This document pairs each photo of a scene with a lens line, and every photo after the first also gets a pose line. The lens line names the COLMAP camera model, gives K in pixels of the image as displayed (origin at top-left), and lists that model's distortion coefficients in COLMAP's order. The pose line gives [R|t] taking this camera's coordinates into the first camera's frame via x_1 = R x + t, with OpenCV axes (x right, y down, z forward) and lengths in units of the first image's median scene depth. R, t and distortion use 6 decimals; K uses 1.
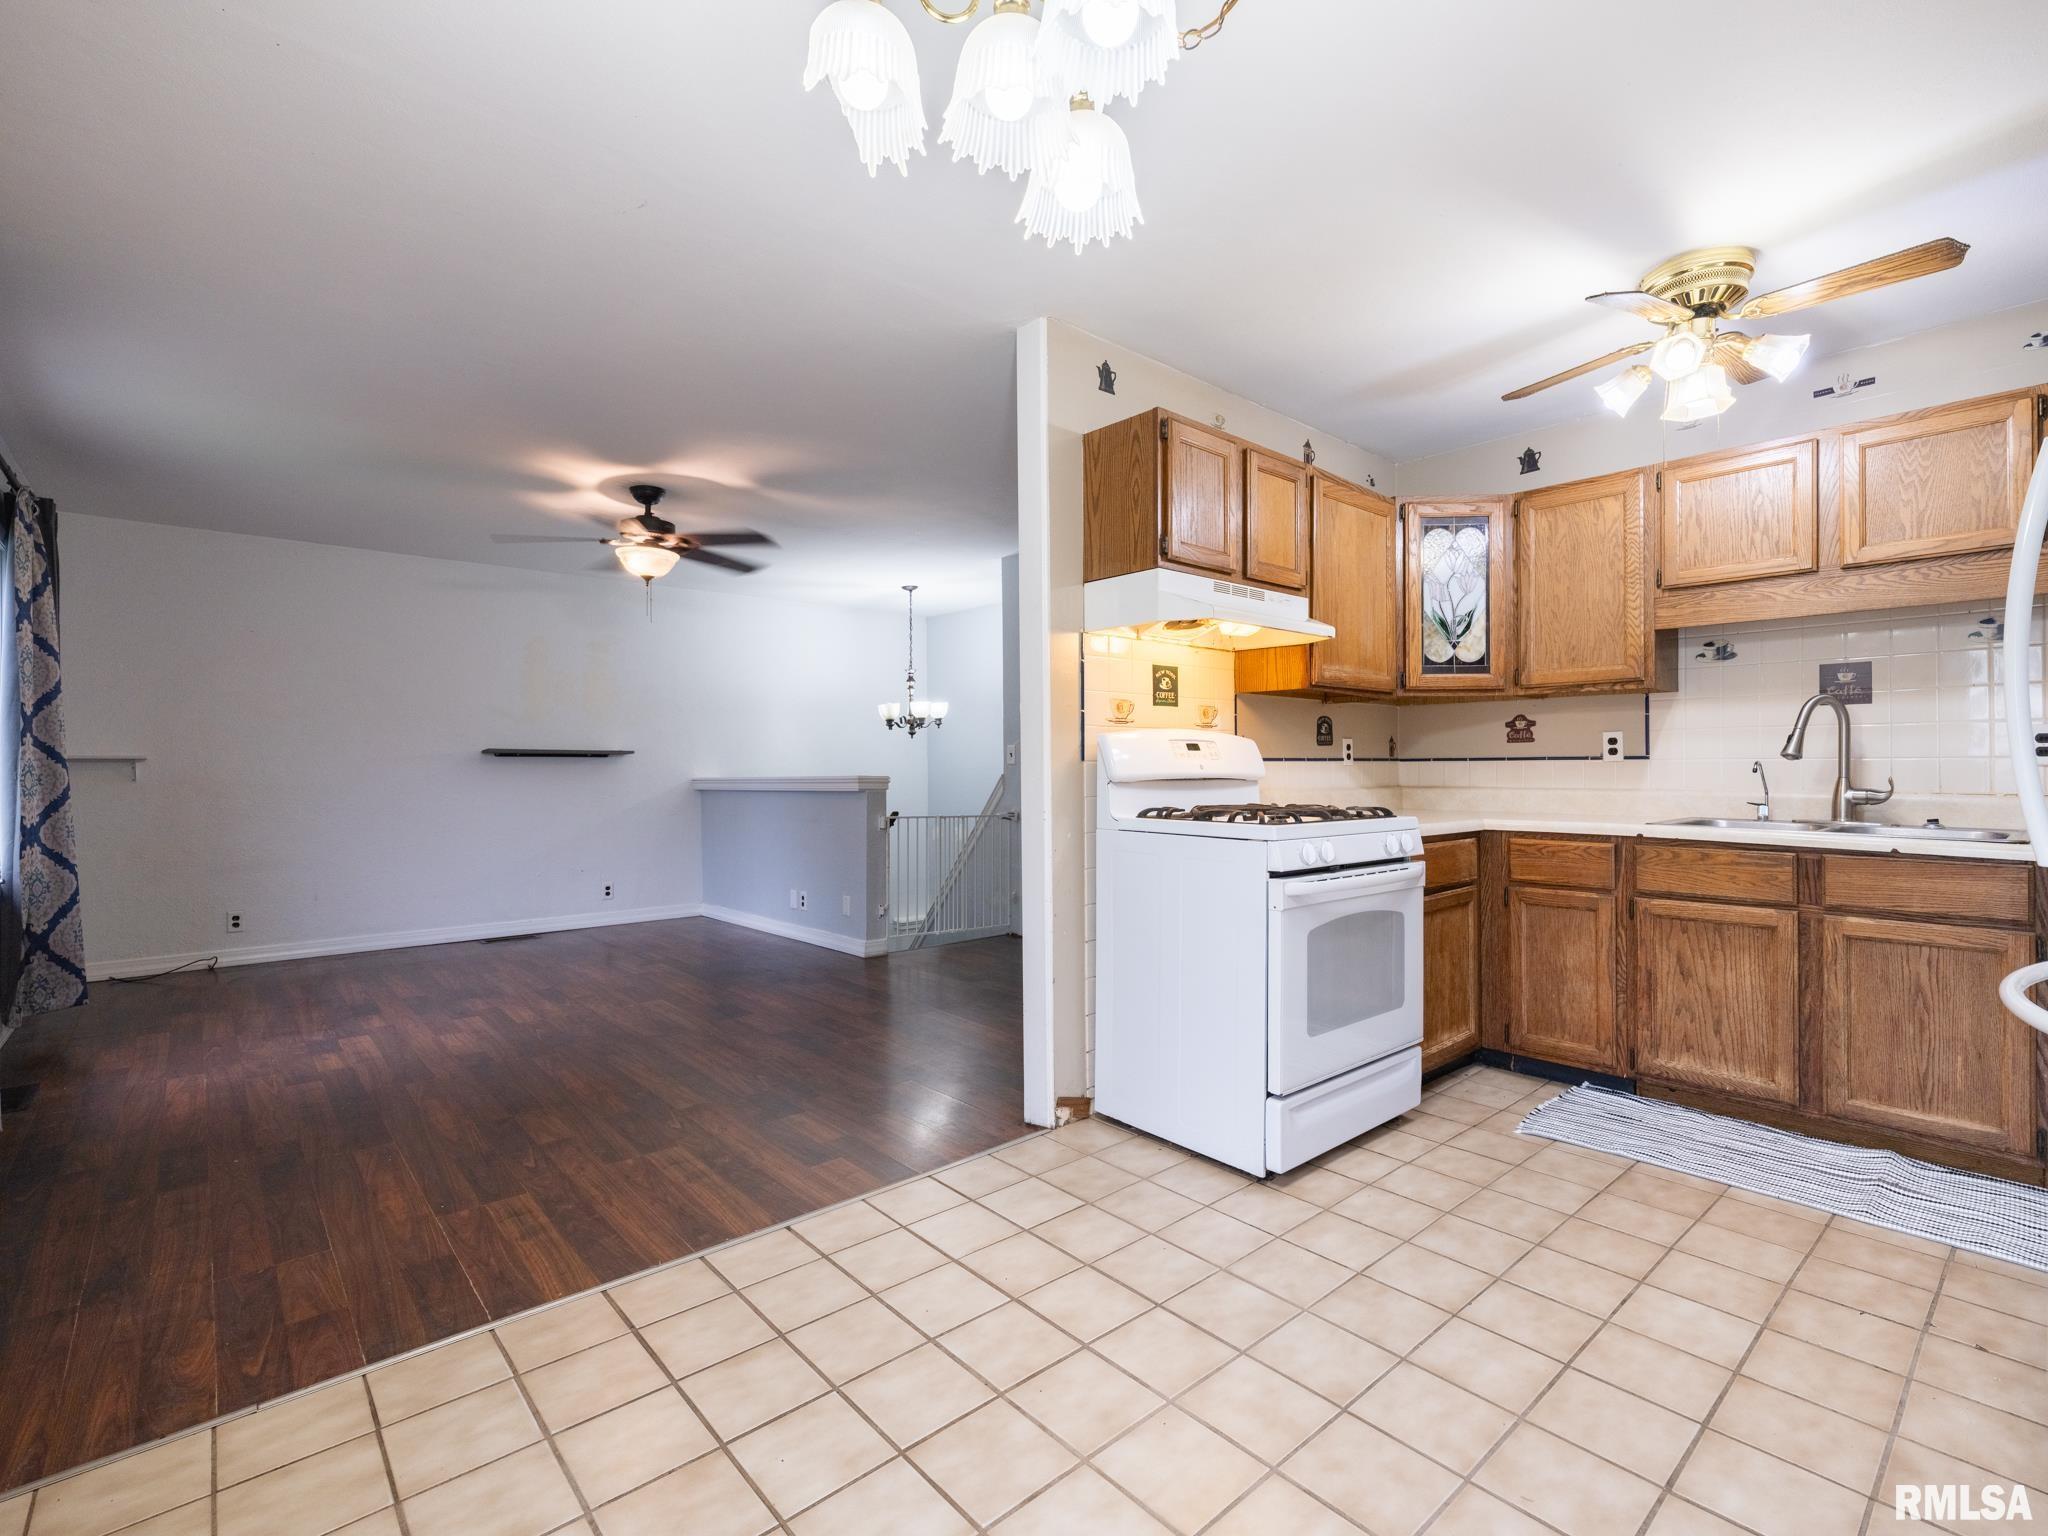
lens RADIAL K [[946.5, 0, 1021.3], [0, 946.5, 765.6], [0, 0, 1]] dist [-0.002289, 0.000986]
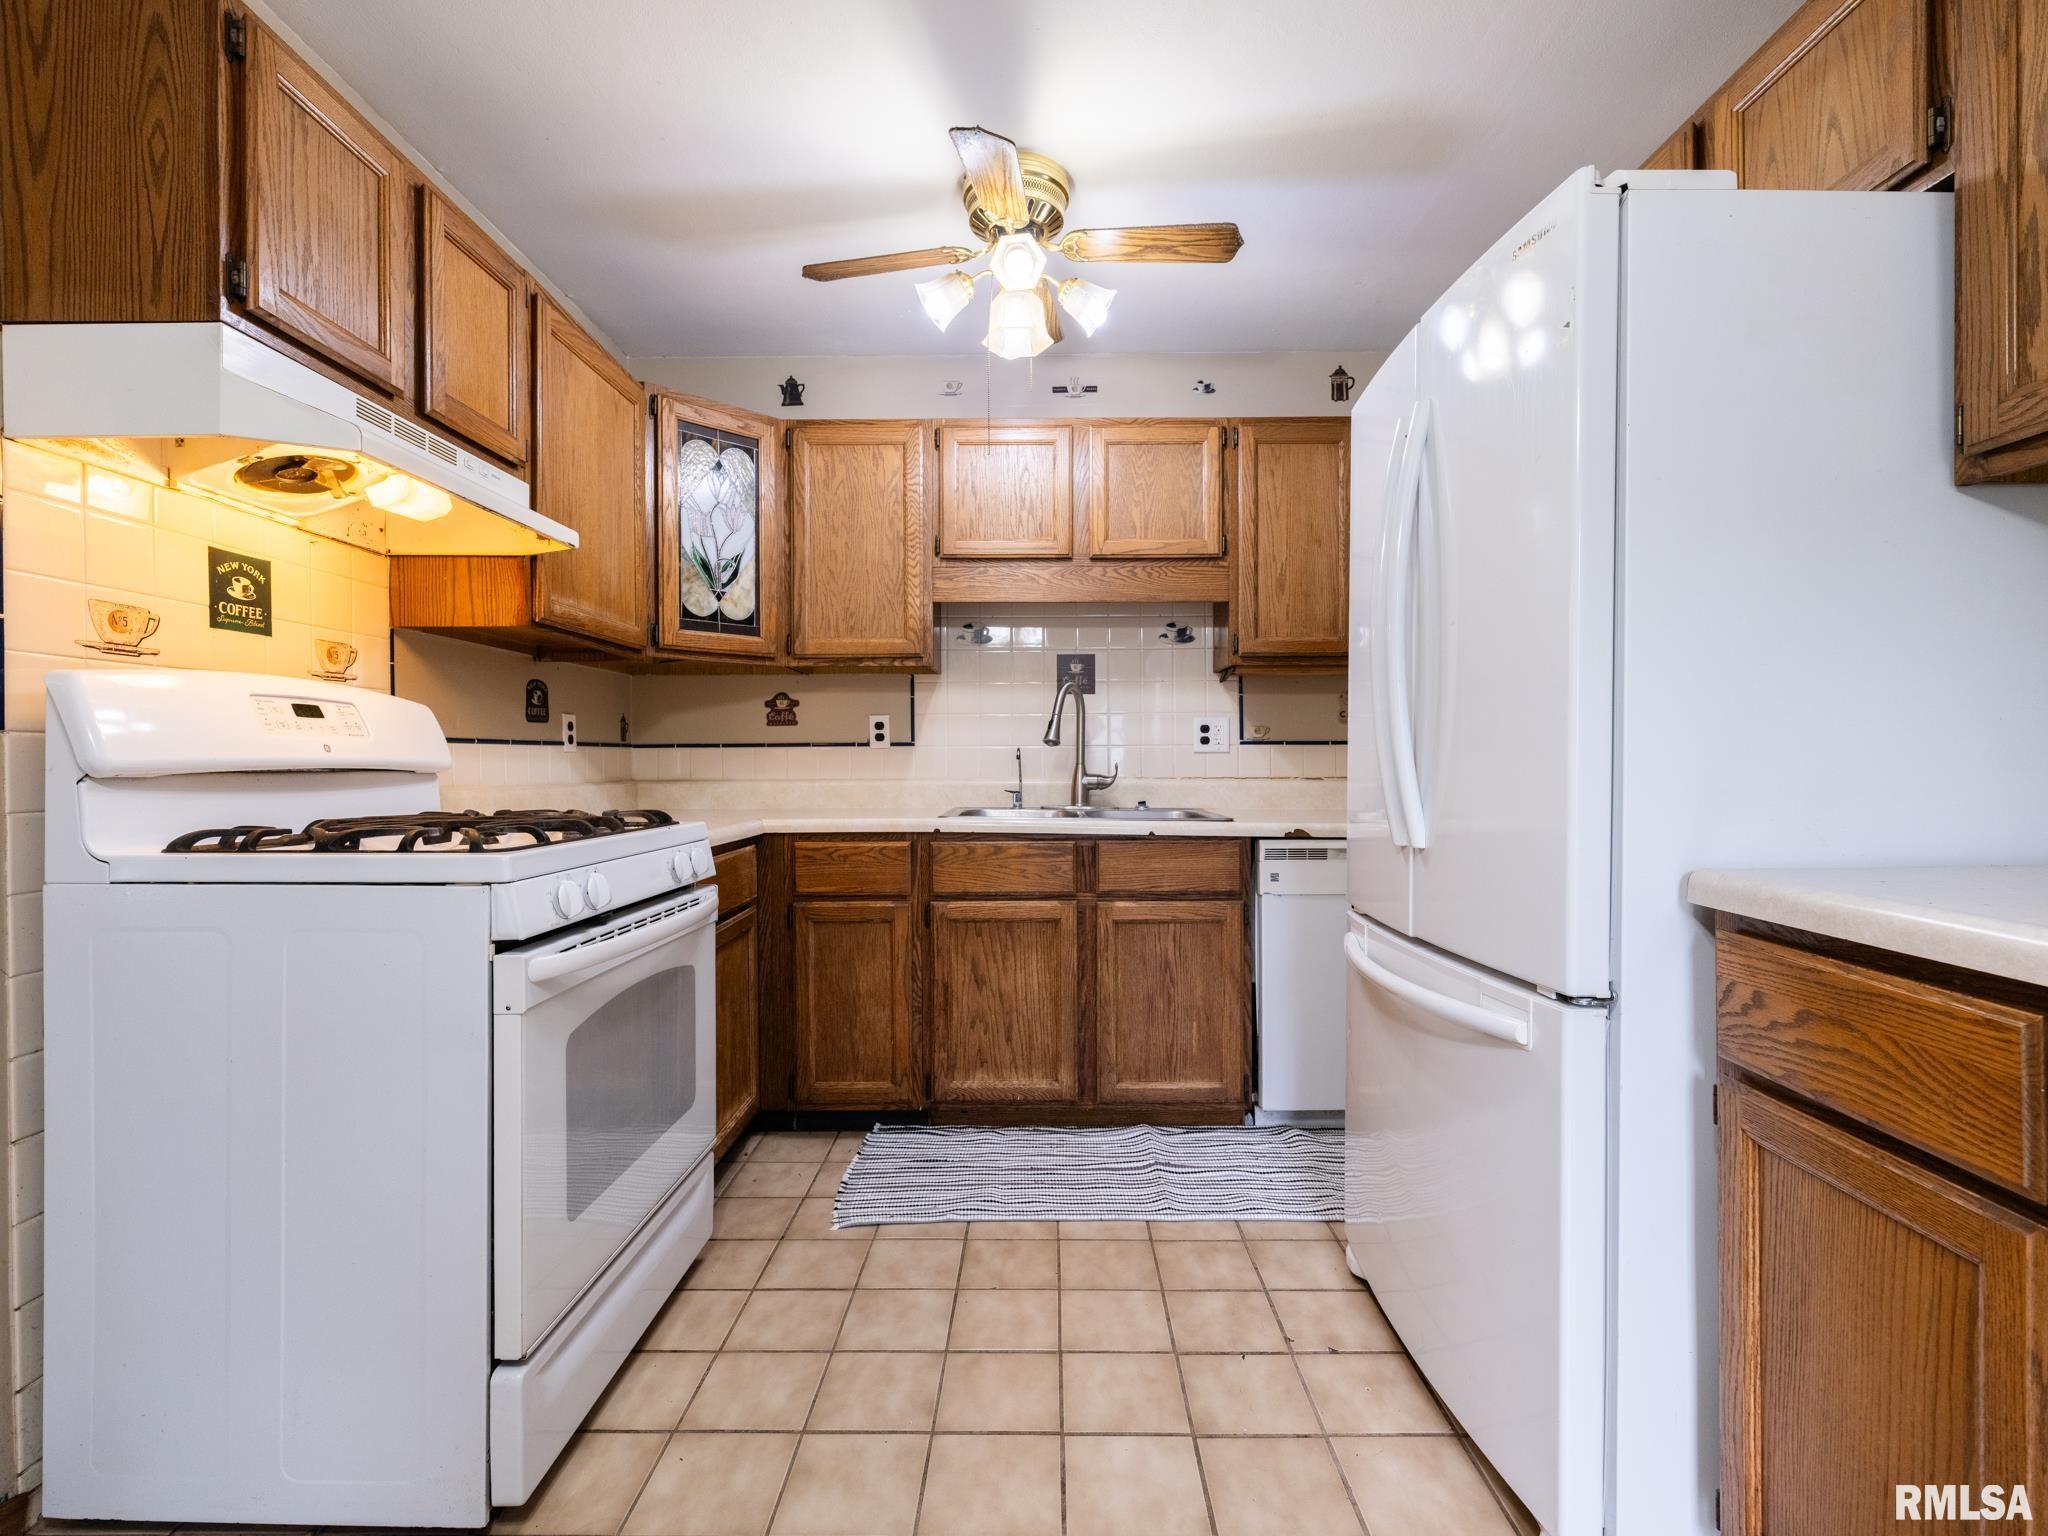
lens RADIAL K [[946.5, 0, 1021.3], [0, 946.5, 765.6], [0, 0, 1]] dist [-0.002289, 0.000986]
pose [[0.666227, -0.004042, 0.745738, 0.053470], [0.001516, 0.999991, 0.004066, 0.010110], [-0.745747, -0.001579, 0.666227, 0.355678]]
